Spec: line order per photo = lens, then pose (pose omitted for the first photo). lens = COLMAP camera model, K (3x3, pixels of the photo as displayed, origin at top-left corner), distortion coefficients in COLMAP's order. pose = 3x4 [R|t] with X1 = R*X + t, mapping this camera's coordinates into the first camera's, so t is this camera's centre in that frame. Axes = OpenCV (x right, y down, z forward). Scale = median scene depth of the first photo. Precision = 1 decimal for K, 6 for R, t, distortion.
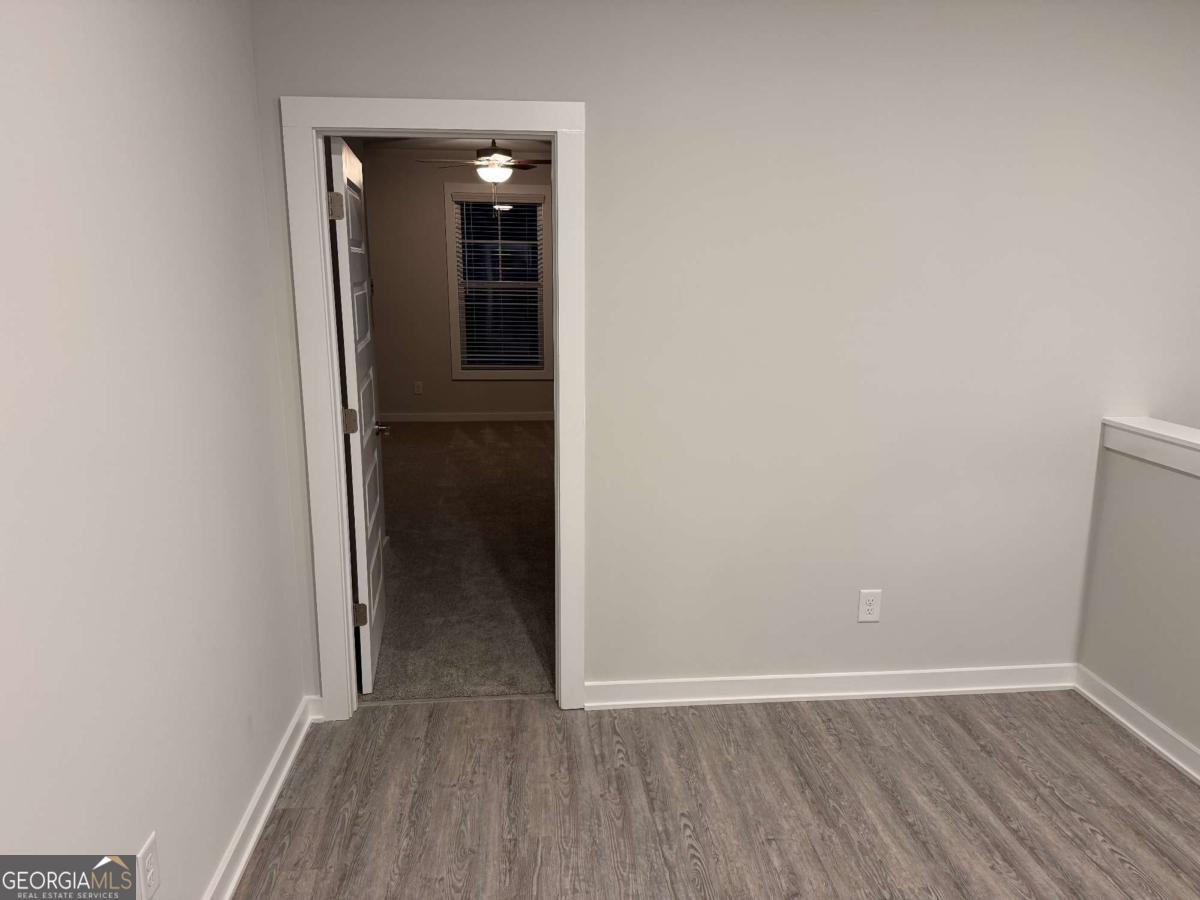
lens RADIAL K [[840.4, 0, 616.9], [0, 840.4, 453.6], [0, 0, 1]] dist [0.077109, -0.093009]
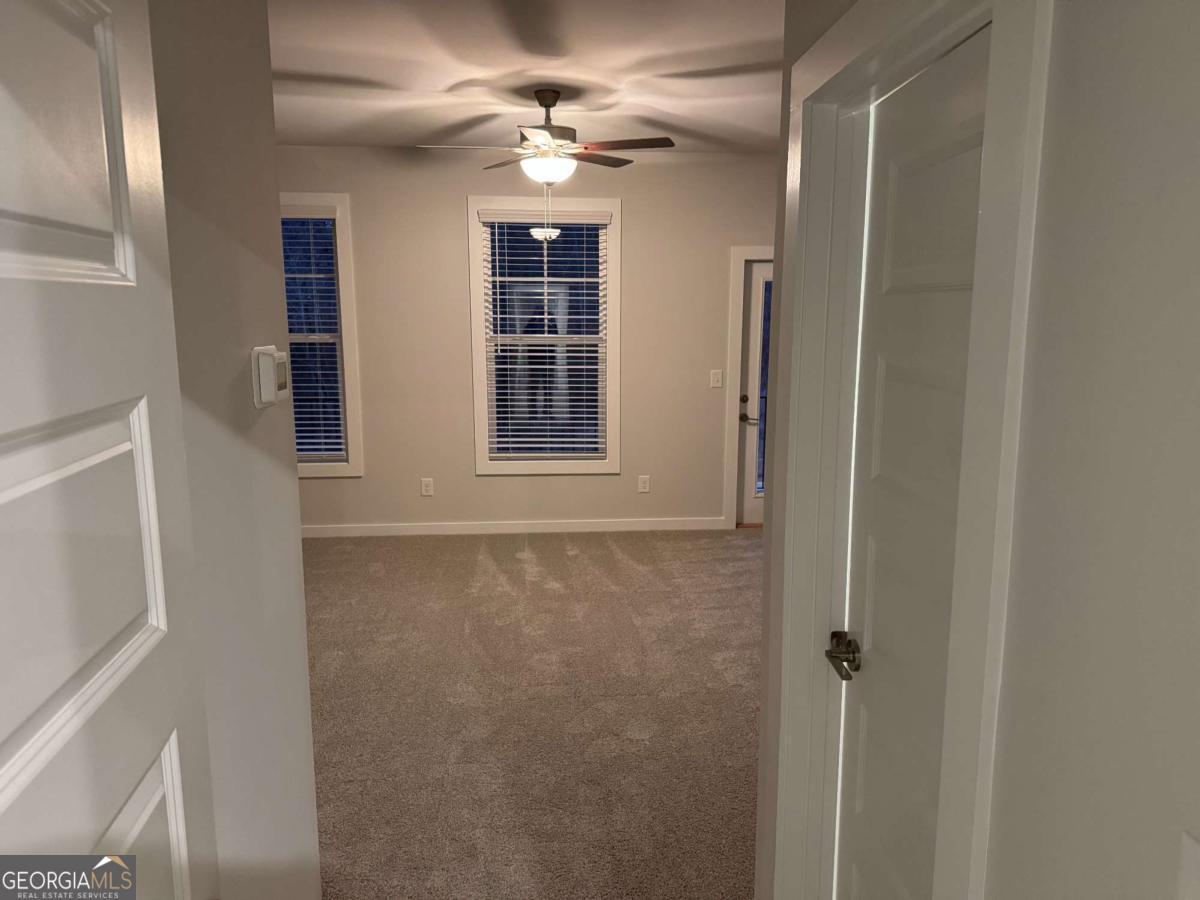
lens RADIAL K [[840.4, 0, 607.8], [0, 840.4, 449.4], [0, 0, 1]] dist [0.077109, -0.093009]
pose [[0.999489, -0.000996, -0.031945, -0.065235], [-0.001033, 0.997985, -0.063442, -0.066035], [0.031944, 0.063443, 0.997474, 0.314812]]
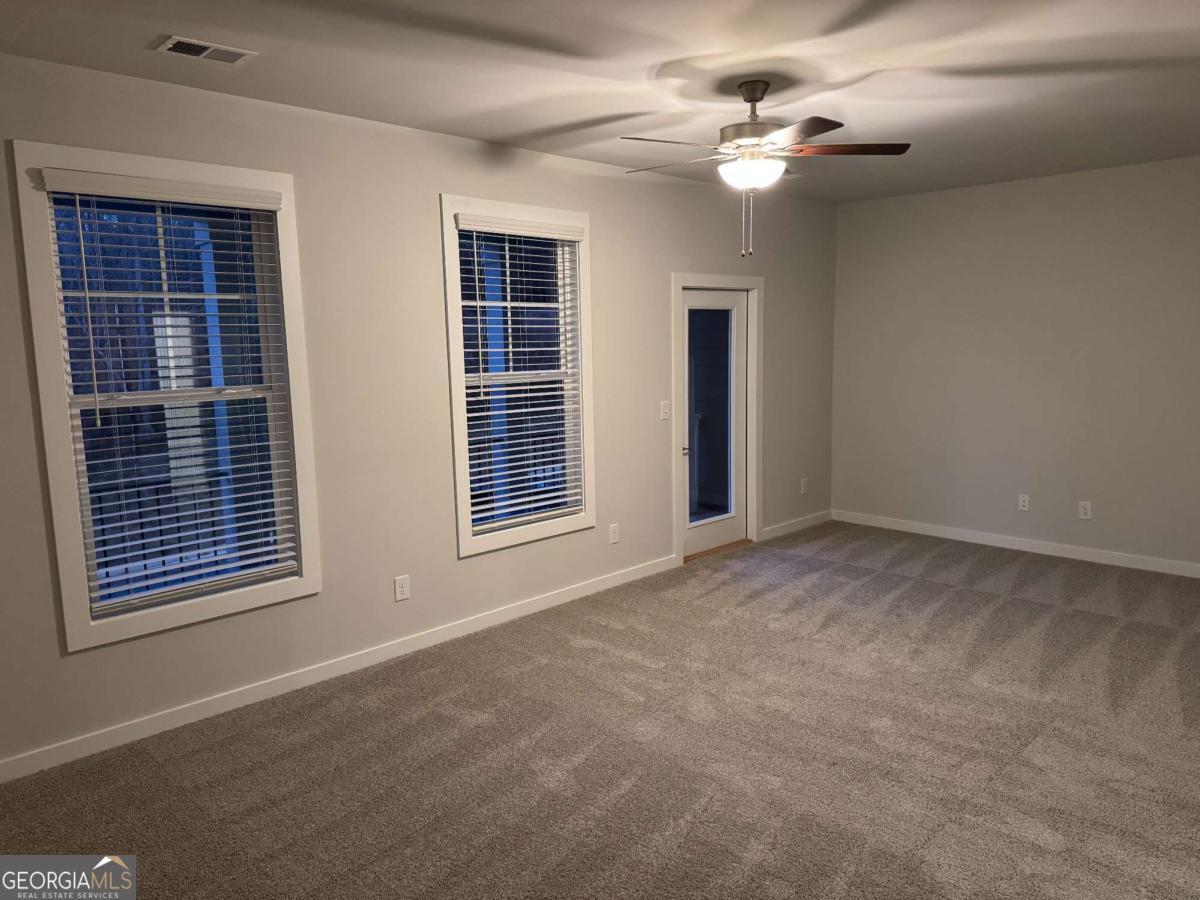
lens RADIAL K [[840.4, 0, 609.9], [0, 840.4, 459.0], [0, 0, 1]] dist [0.077109, -0.093009]
pose [[0.767622, -0.111698, 0.631095, -0.461198], [0.155696, 0.987698, -0.014566, -0.130030], [-0.621704, 0.109440, 0.775569, 0.533945]]
